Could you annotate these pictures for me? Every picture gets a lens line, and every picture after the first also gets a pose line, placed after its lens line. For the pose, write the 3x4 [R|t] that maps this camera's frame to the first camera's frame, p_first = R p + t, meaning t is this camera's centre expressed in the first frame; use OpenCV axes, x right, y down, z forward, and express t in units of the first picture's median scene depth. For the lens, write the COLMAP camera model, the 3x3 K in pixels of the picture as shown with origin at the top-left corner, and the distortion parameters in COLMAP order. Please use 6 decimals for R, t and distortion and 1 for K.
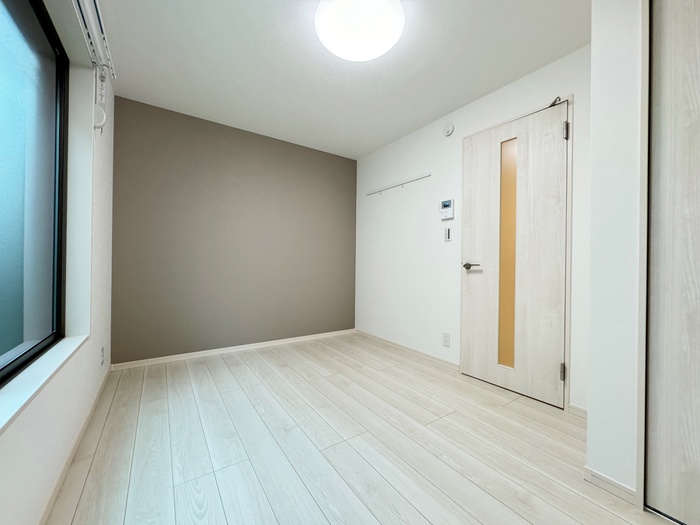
lens RADIAL K [[281.4, 0, 348.3], [0, 281.4, 262.3], [0, 0, 1]] dist [0.000642, 0.000068]
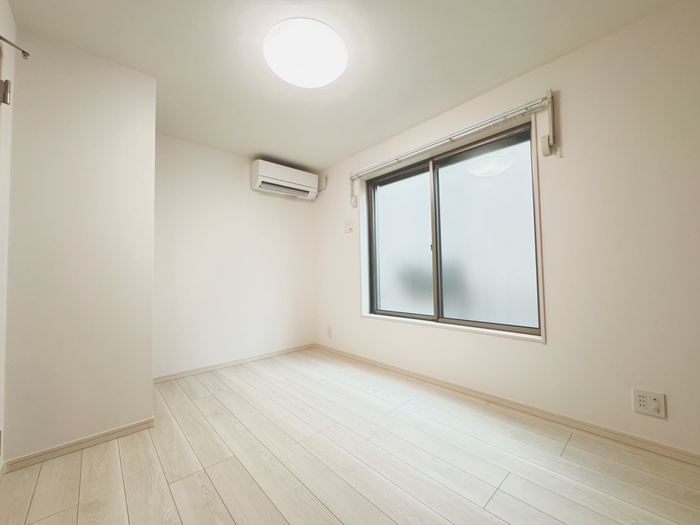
lens RADIAL K [[281.4, 0, 348.3], [0, 281.4, 262.3], [0, 0, 1]] dist [0.000642, 0.000068]
pose [[-0.990130, -0.002542, -0.140127, 0.024700], [0.003731, 0.999003, -0.044484, -0.010543], [0.140101, -0.044568, -0.989134, 1.576399]]
